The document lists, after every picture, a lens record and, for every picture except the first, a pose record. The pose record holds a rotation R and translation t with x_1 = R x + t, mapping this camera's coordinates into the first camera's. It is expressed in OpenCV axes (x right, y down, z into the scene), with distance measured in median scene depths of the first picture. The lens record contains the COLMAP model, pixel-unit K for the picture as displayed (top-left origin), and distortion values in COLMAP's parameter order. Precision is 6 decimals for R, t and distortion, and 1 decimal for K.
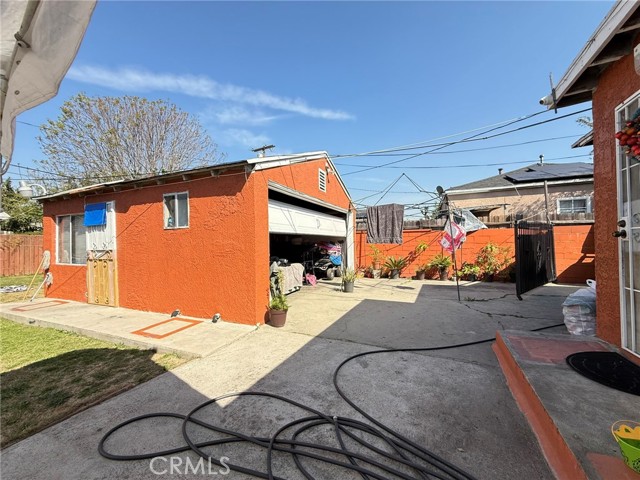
lens RADIAL K [[255.1, 0, 317.7], [0, 255.1, 239.6], [0, 0, 1]] dist [0.000252, 0.000076]
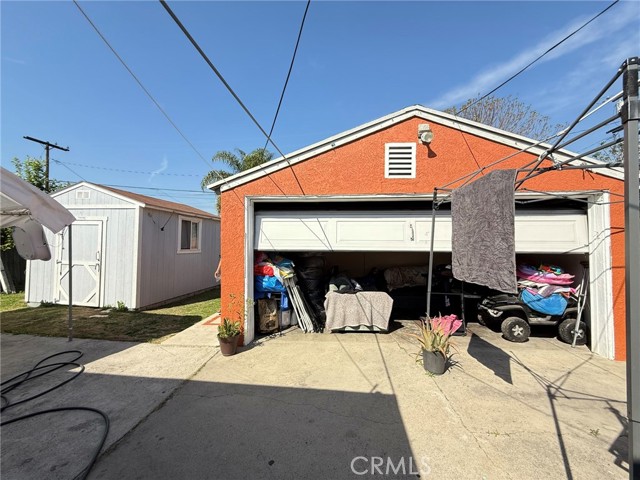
lens RADIAL K [[255.1, 0, 317.7], [0, 255.1, 239.6], [0, 0, 1]] dist [0.000252, 0.000076]
pose [[0.316478, -0.005488, -0.948584, 1.239474], [0.000824, 0.999984, -0.005510, -0.107179], [0.948600, 0.000962, 0.316477, 1.511724]]
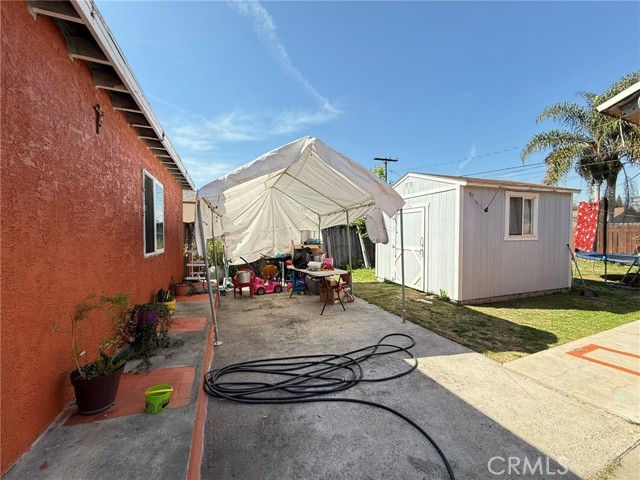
lens RADIAL K [[255.1, 0, 317.7], [0, 255.1, 239.6], [0, 0, 1]] dist [0.000252, 0.000076]
pose [[-0.689253, 0.030134, -0.723894, 0.789733], [0.025553, 0.999524, 0.017278, -0.057198], [0.724070, -0.006589, -0.689695, 1.284523]]
